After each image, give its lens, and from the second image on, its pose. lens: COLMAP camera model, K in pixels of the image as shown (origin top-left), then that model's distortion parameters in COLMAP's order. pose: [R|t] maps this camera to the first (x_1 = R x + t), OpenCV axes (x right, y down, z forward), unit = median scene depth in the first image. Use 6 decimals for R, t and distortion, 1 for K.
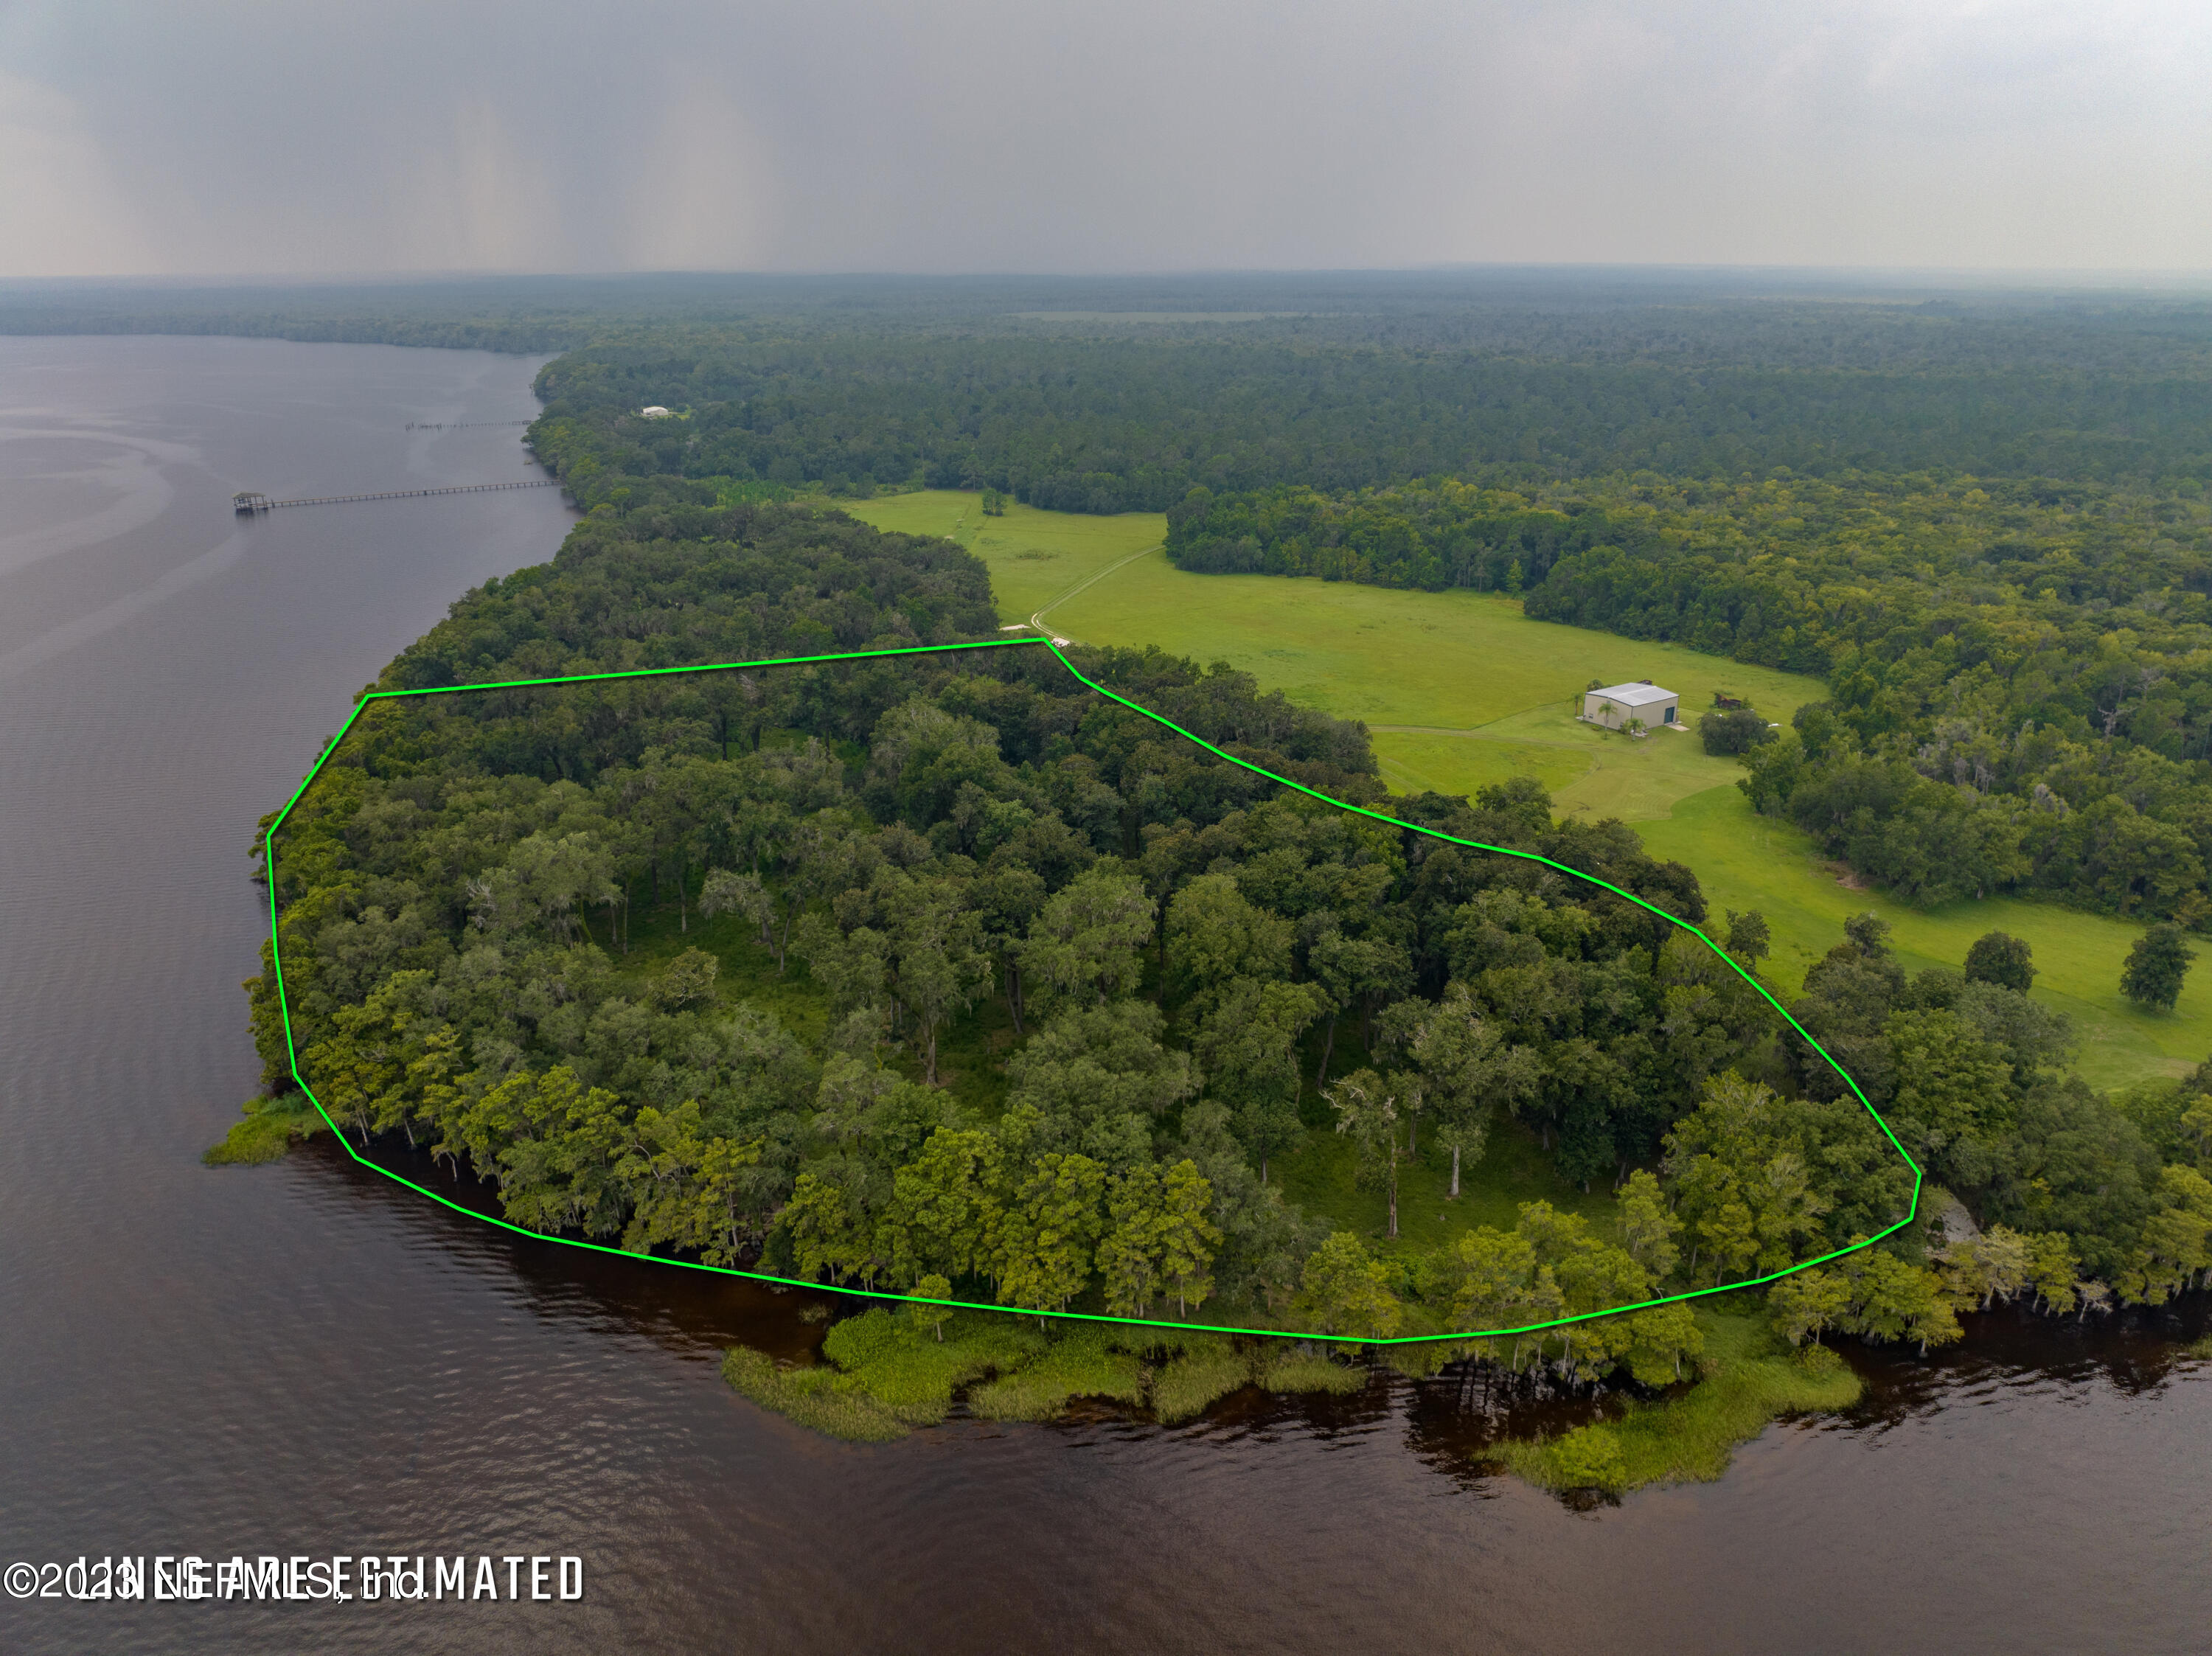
lens RADIAL K [[1536.9, 0, 1105.1], [0, 1536.9, 844.5], [0, 0, 1]] dist [-0.044474, 0.010801]
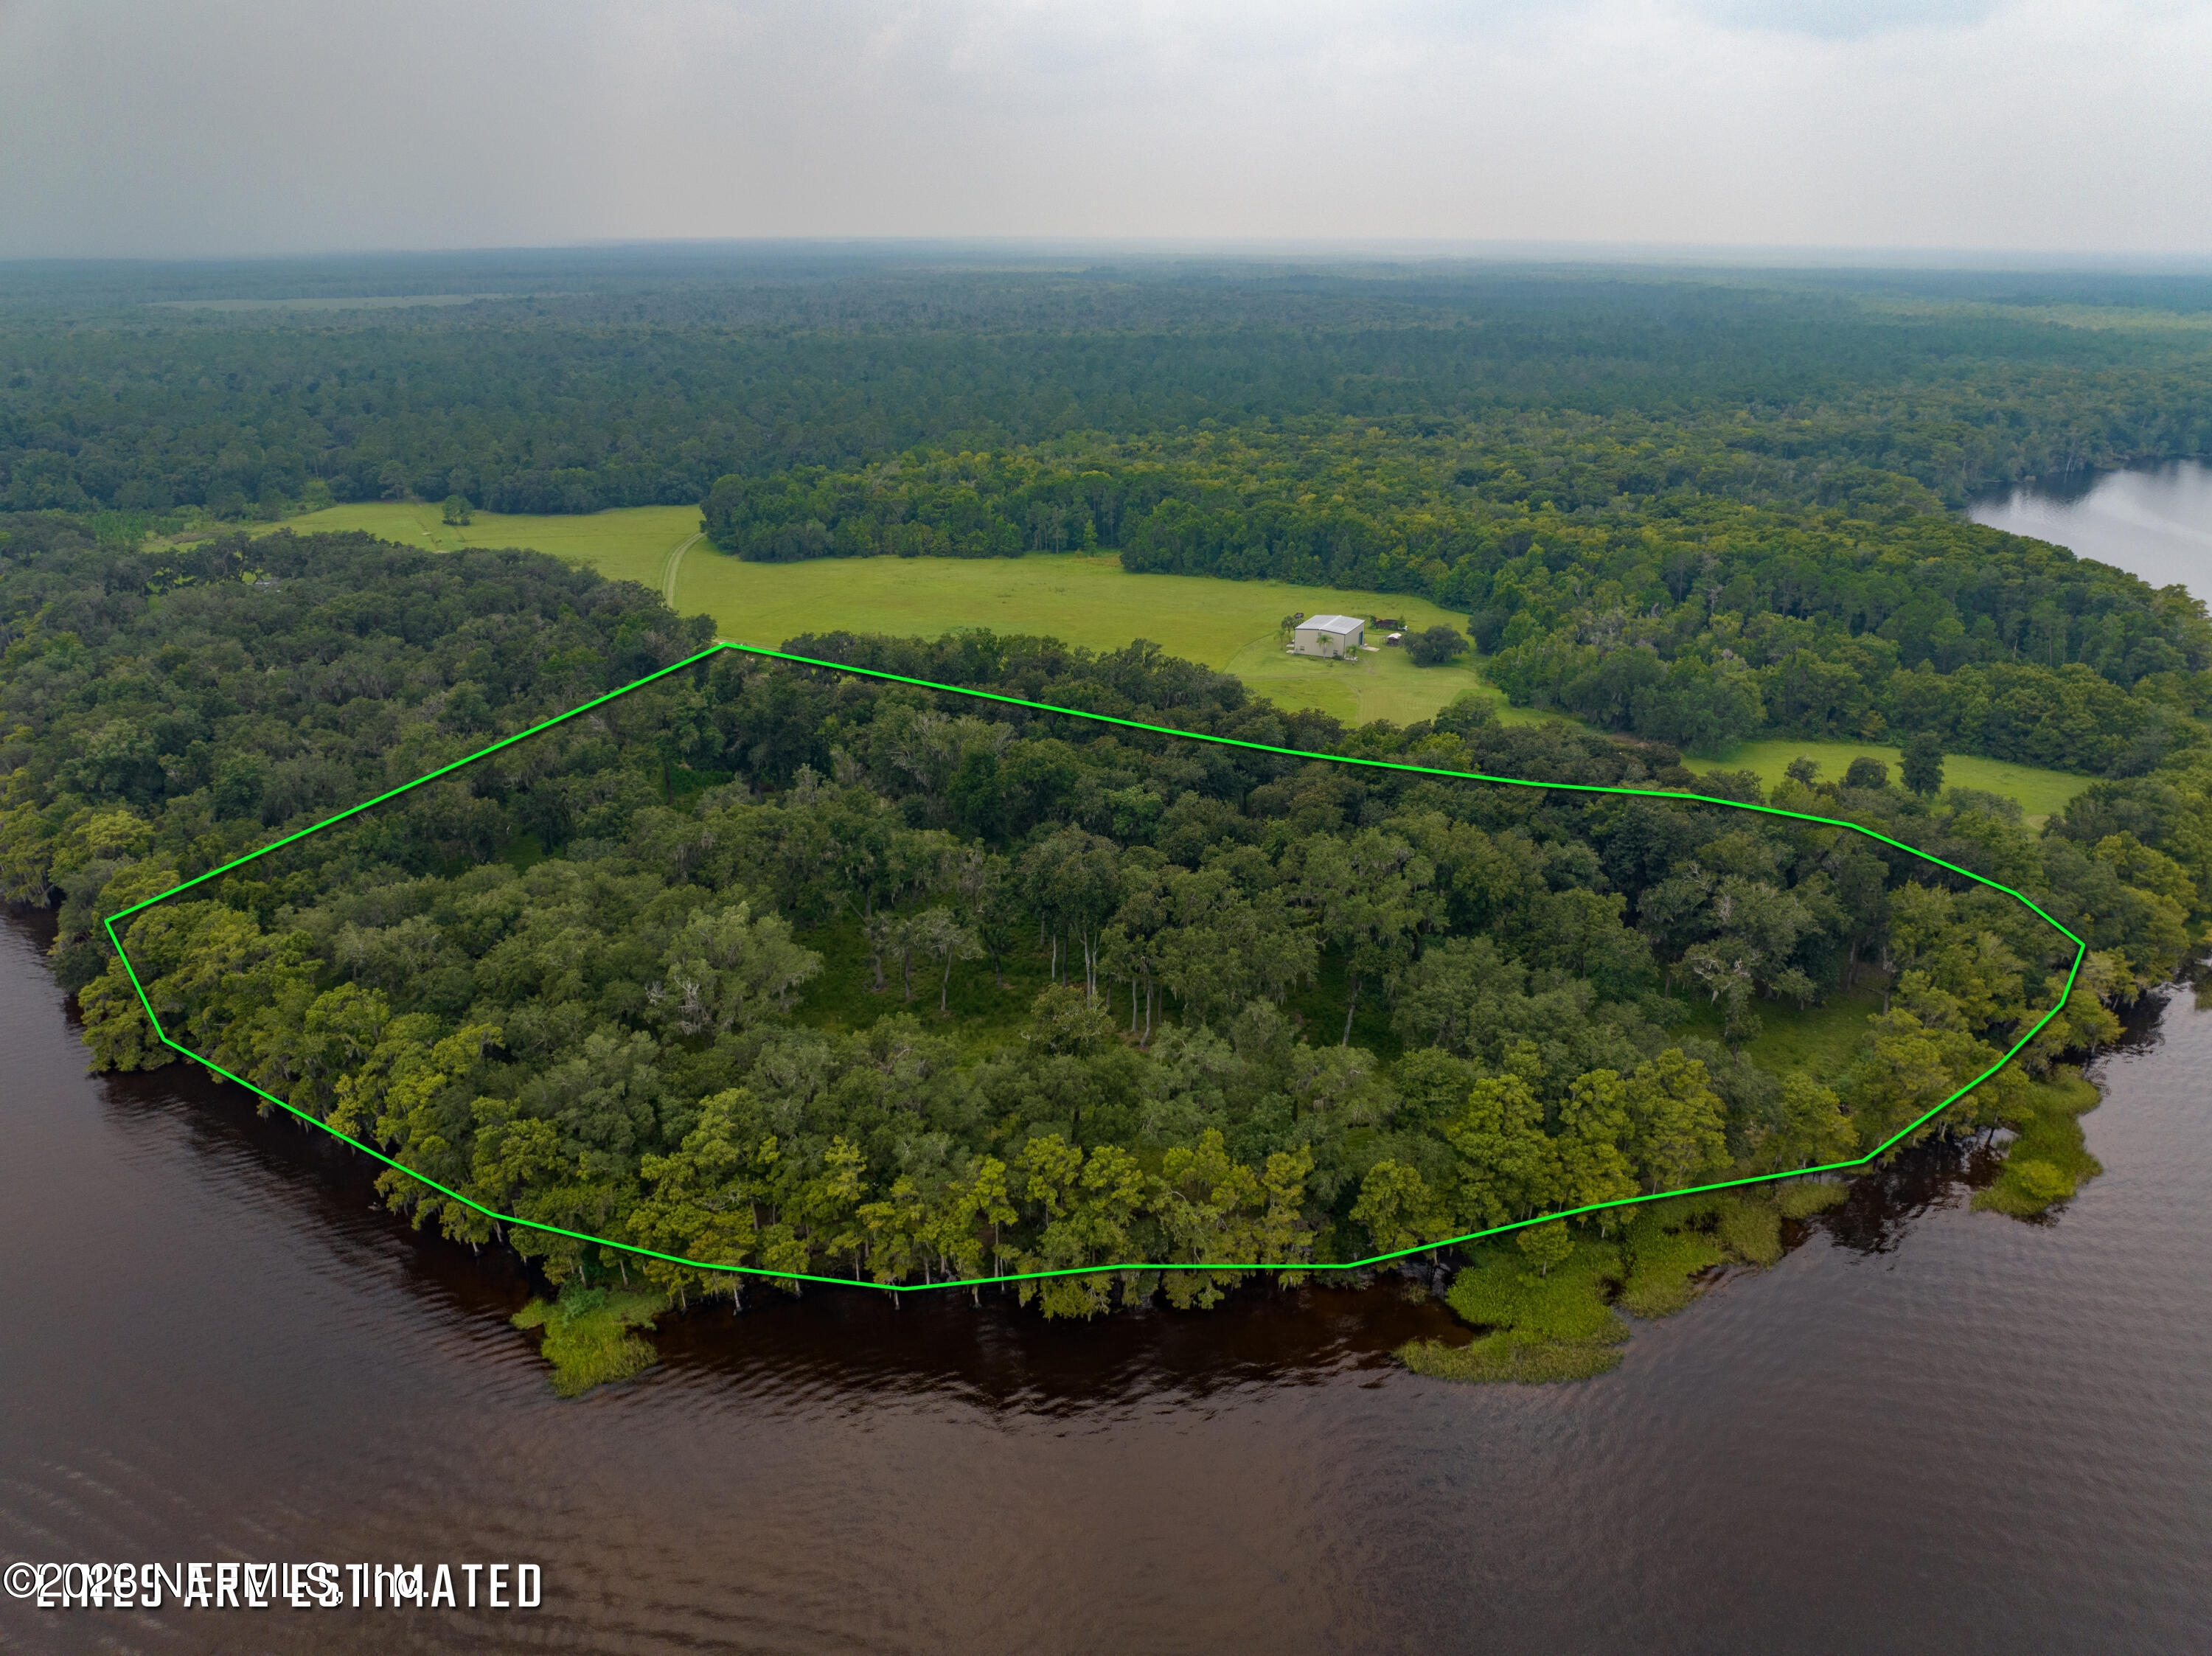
lens RADIAL K [[1536.9, 0, 1103.8], [0, 1536.9, 821.4], [0, 0, 1]] dist [-0.044474, 0.010801]
pose [[0.866199, -0.173878, 0.468471, -0.271087], [0.173625, 0.983823, 0.044124, -0.026743], [-0.468565, 0.043118, 0.882376, 0.070038]]
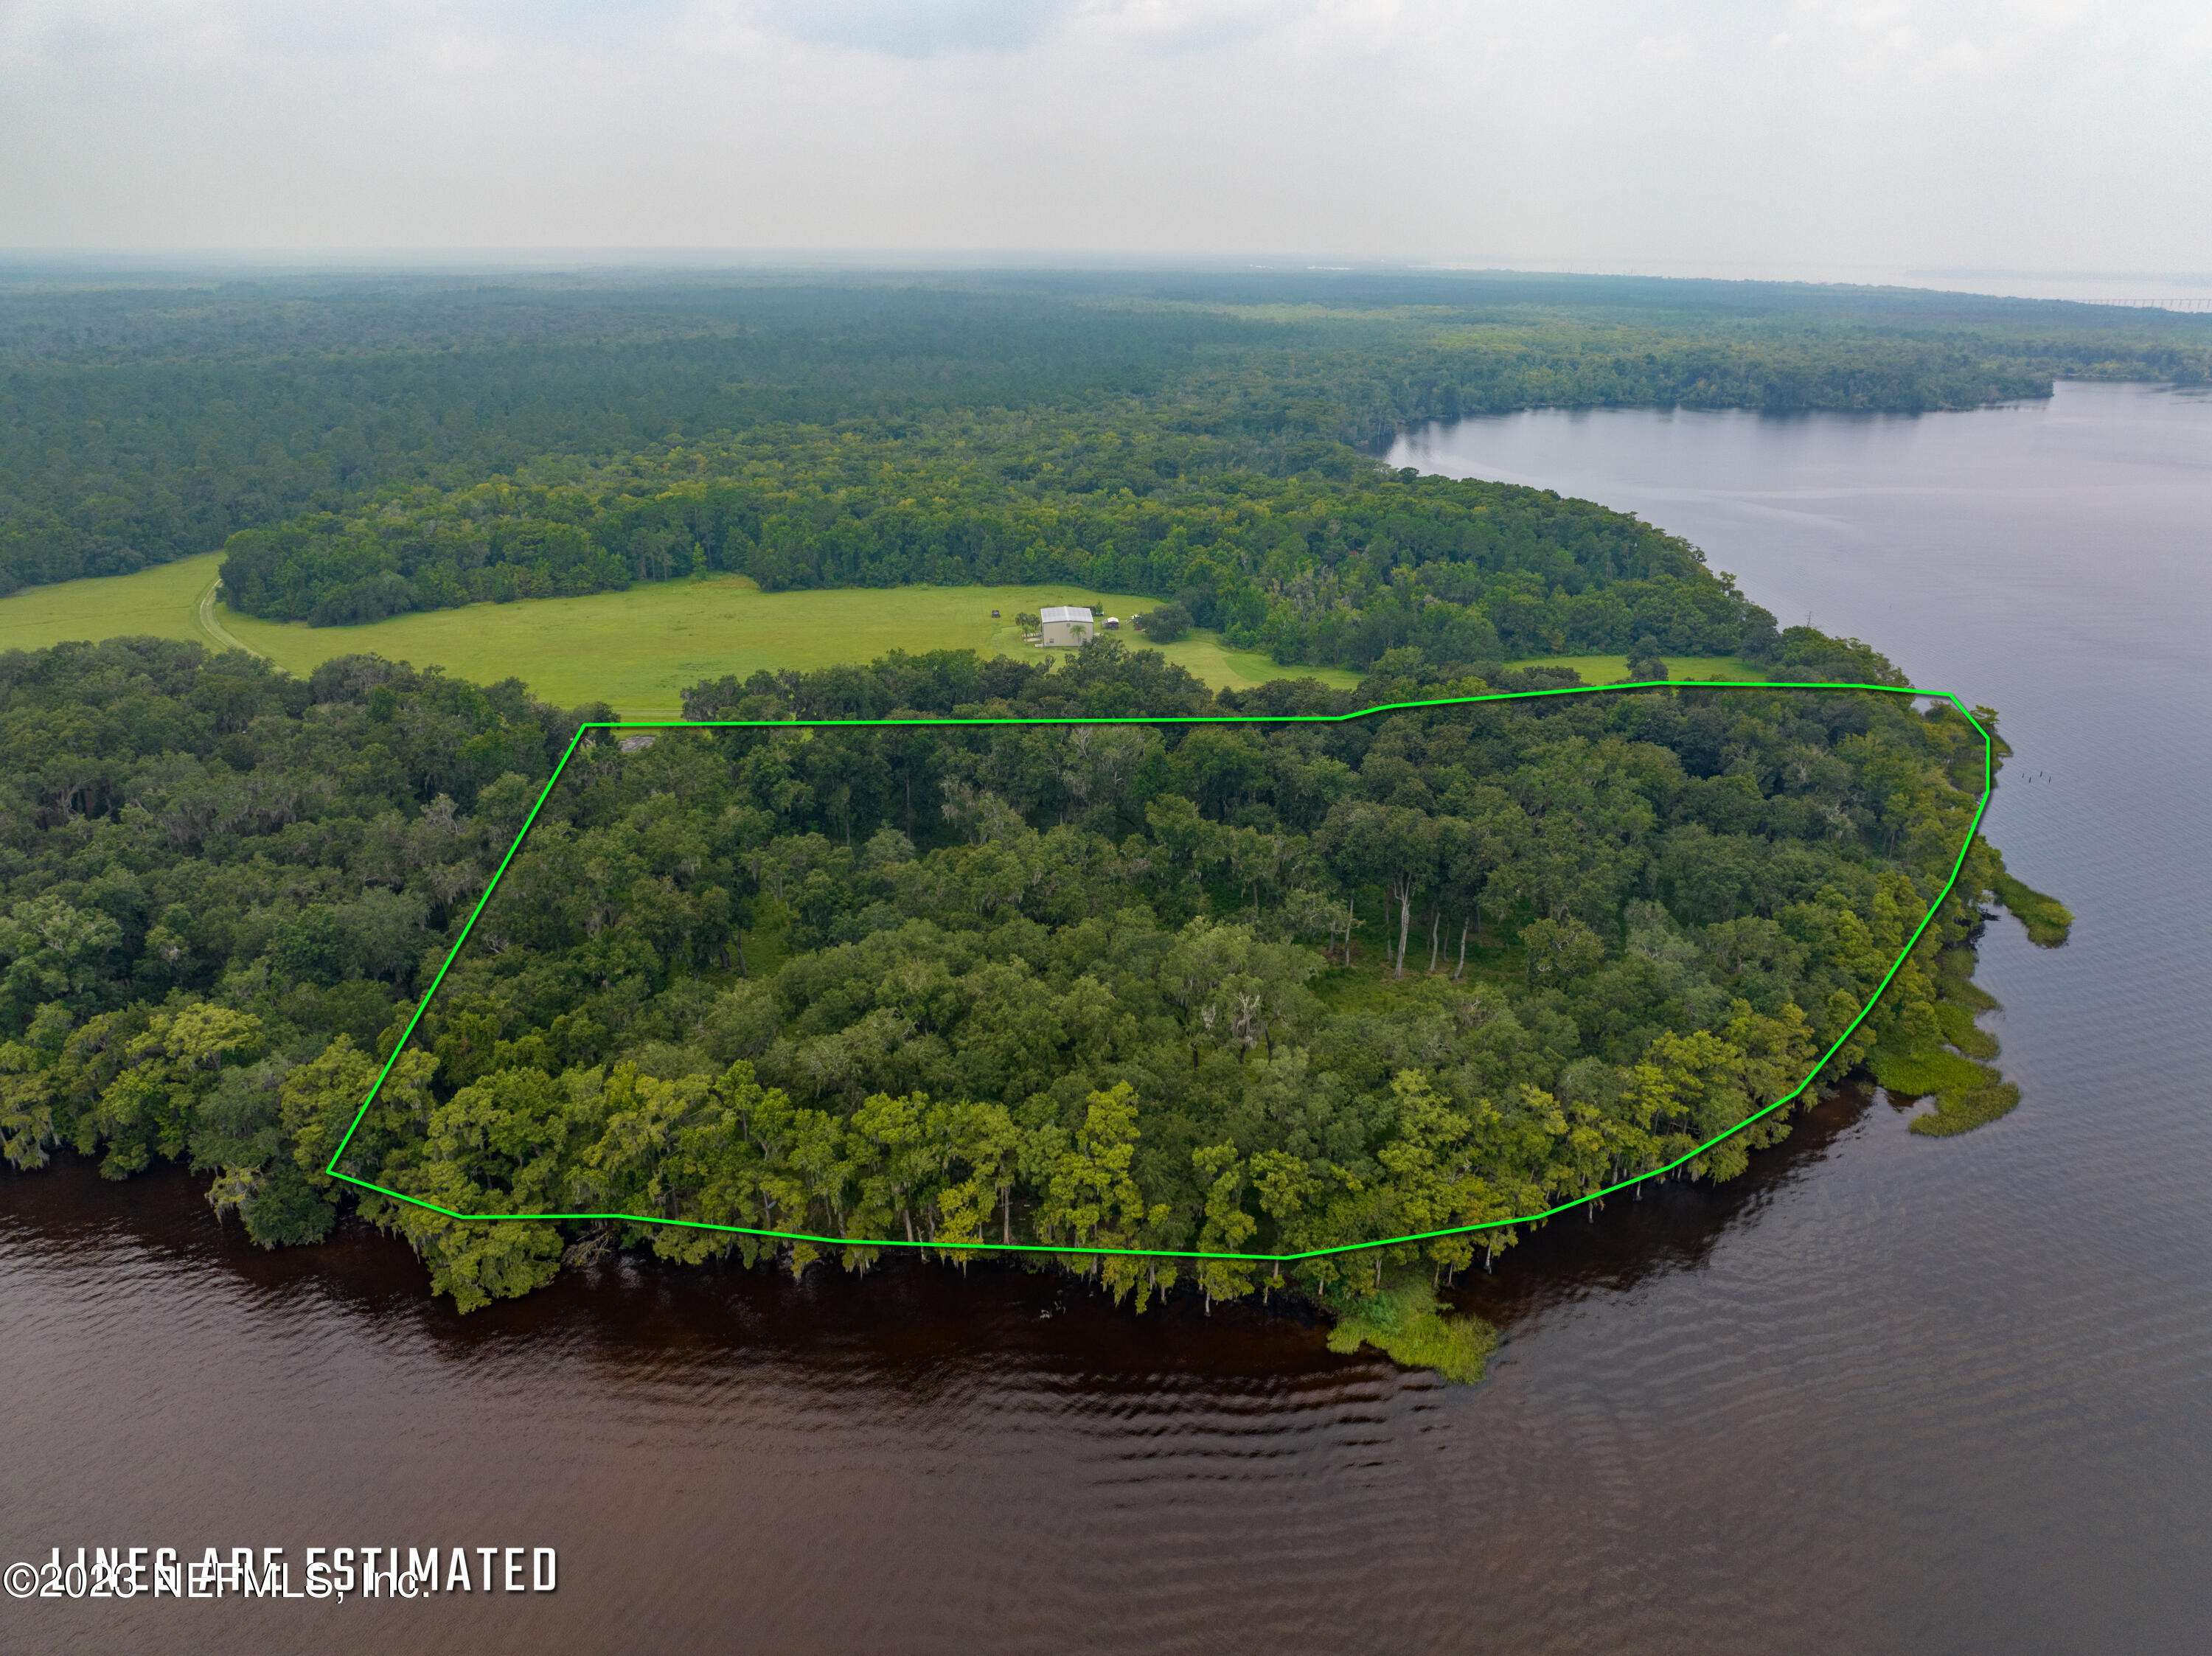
lens RADIAL K [[1536.9, 0, 1105.9], [0, 1536.9, 816.0], [0, 0, 1]] dist [-0.044474, 0.010801]
pose [[0.494267, -0.295030, 0.817715, -0.501355], [0.300667, 0.940612, 0.157634, -0.099884], [-0.815659, 0.167947, 0.553619, 0.266658]]
